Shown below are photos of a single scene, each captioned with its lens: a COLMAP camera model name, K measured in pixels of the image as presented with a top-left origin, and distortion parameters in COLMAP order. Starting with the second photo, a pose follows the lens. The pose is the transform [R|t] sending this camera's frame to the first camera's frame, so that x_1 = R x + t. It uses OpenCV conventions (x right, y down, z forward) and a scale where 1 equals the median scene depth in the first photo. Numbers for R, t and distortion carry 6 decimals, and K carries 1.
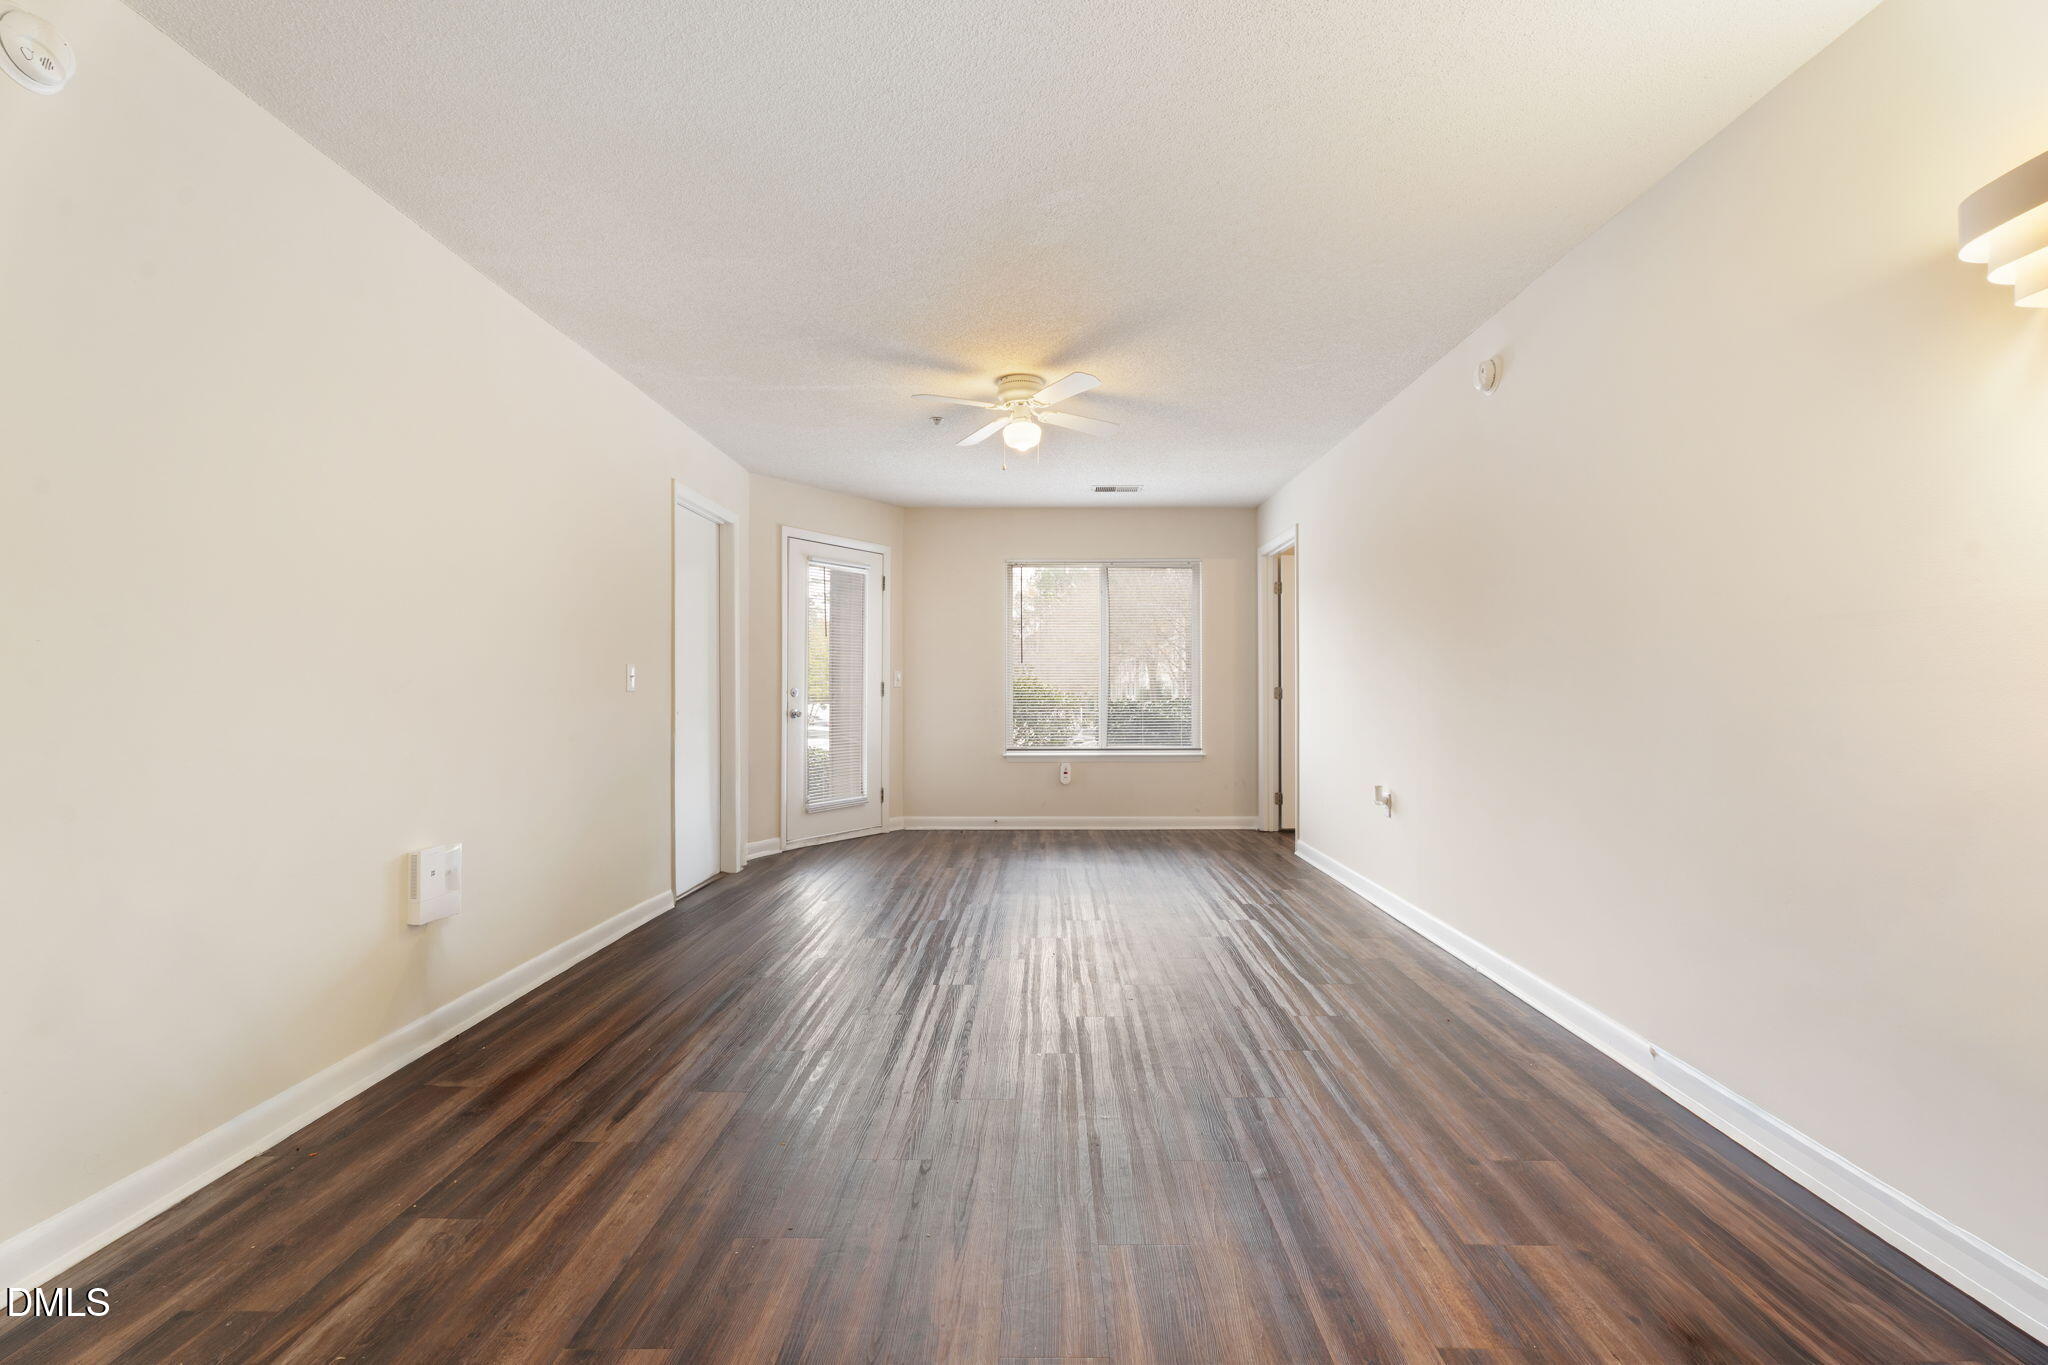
lens RADIAL K [[907.5, 0, 1029.6], [0, 907.5, 680.6], [0, 0, 1]] dist [-0.001775, 0.000050]
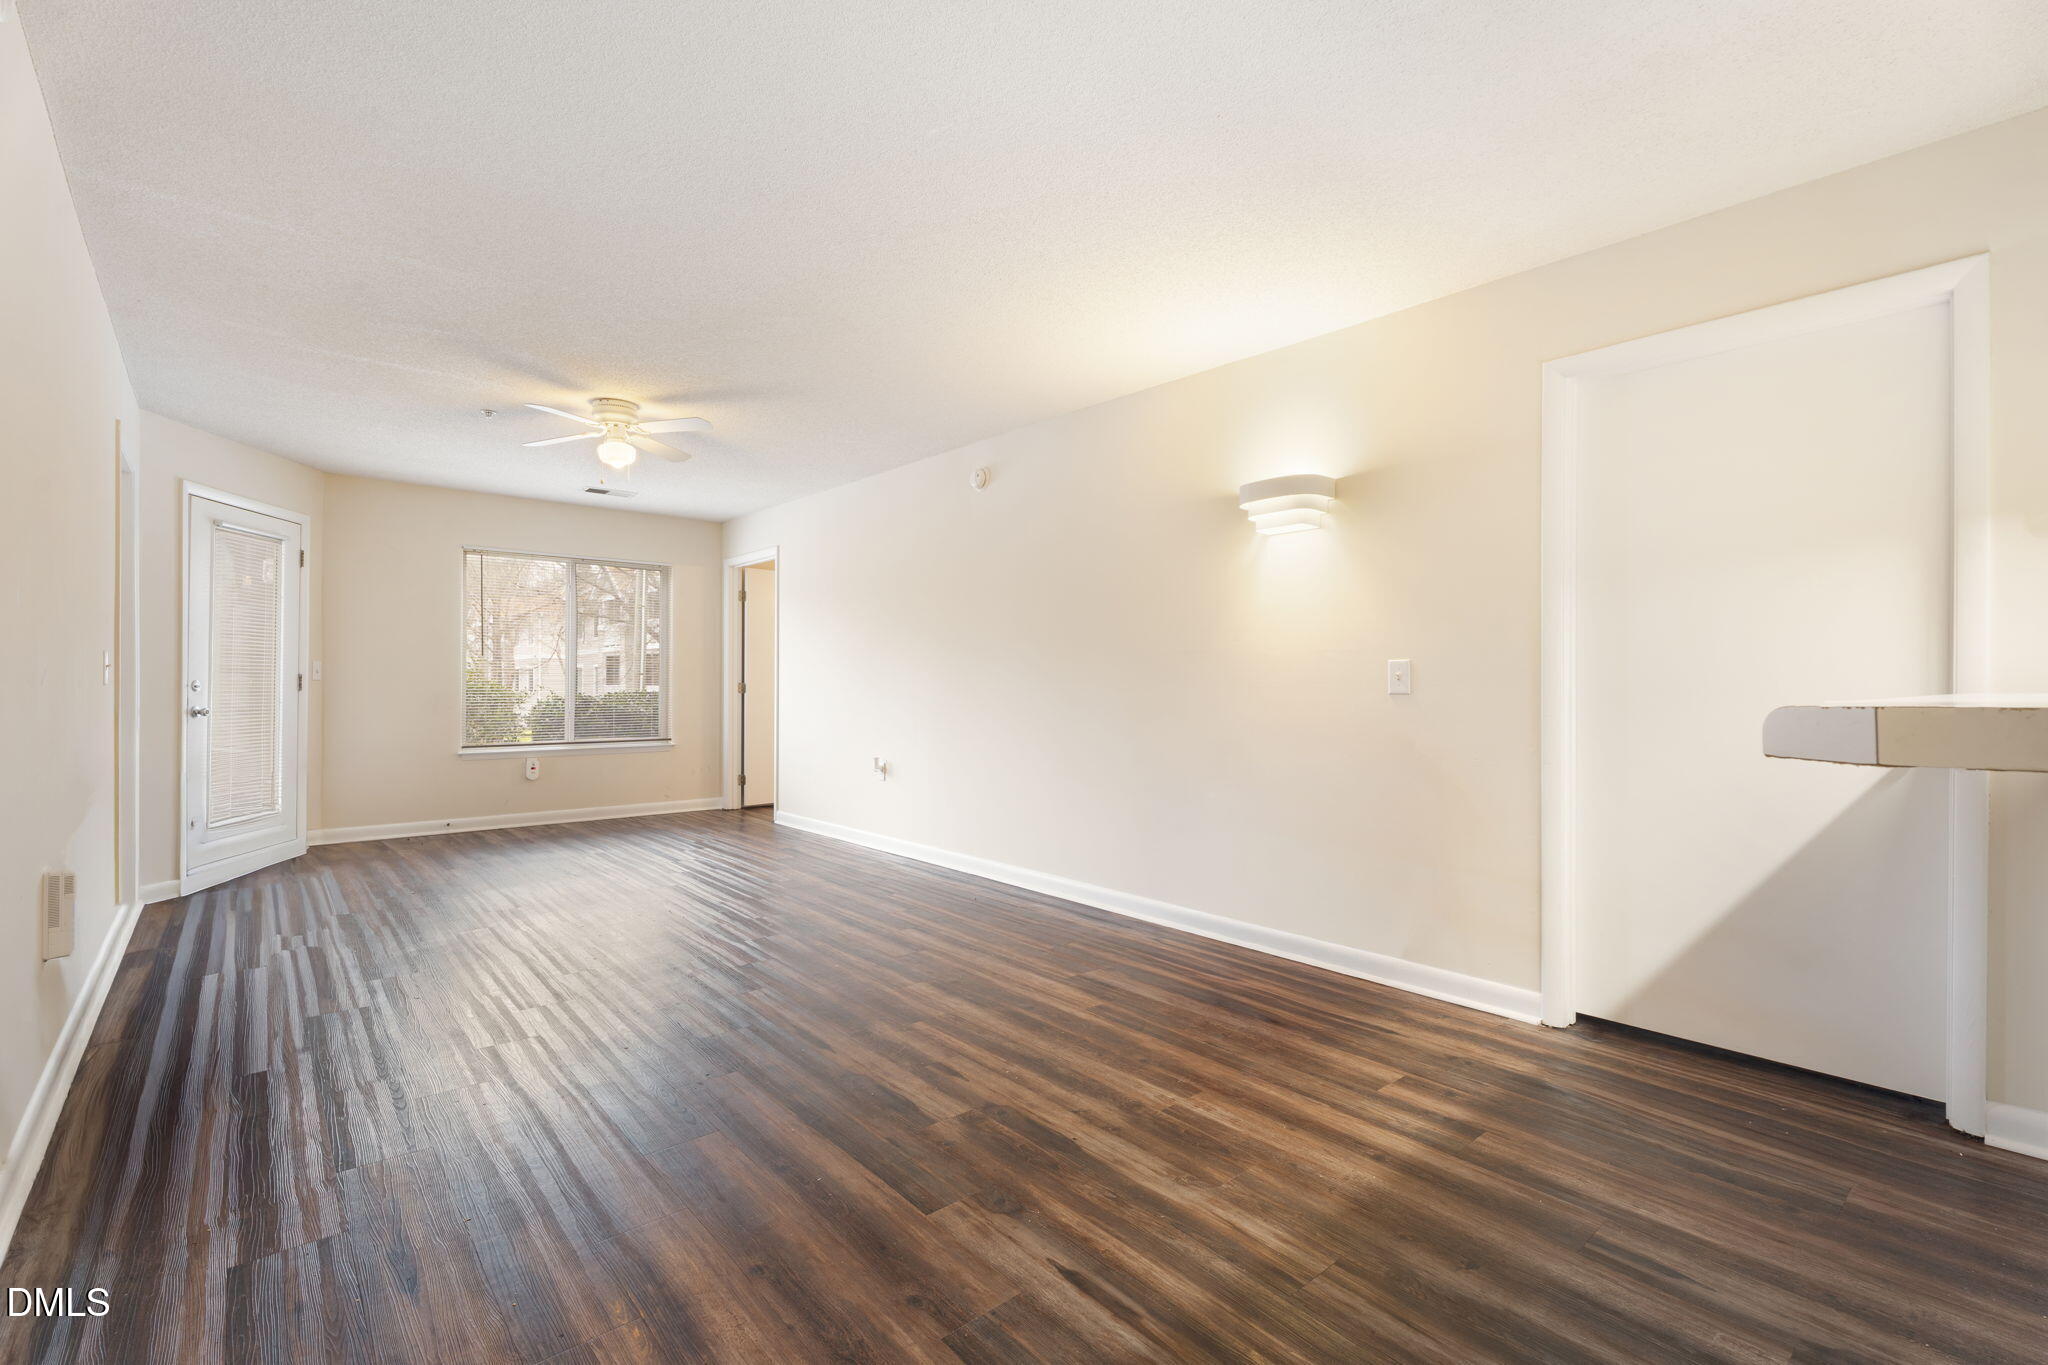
lens RADIAL K [[907.5, 0, 1018.6], [0, 907.5, 684.8], [0, 0, 1]] dist [-0.001775, 0.000050]
pose [[0.752208, 0.004315, 0.658911, -0.242479], [-0.011006, 0.999921, 0.006017, -0.001042], [-0.658833, -0.011778, 0.752197, -0.102416]]
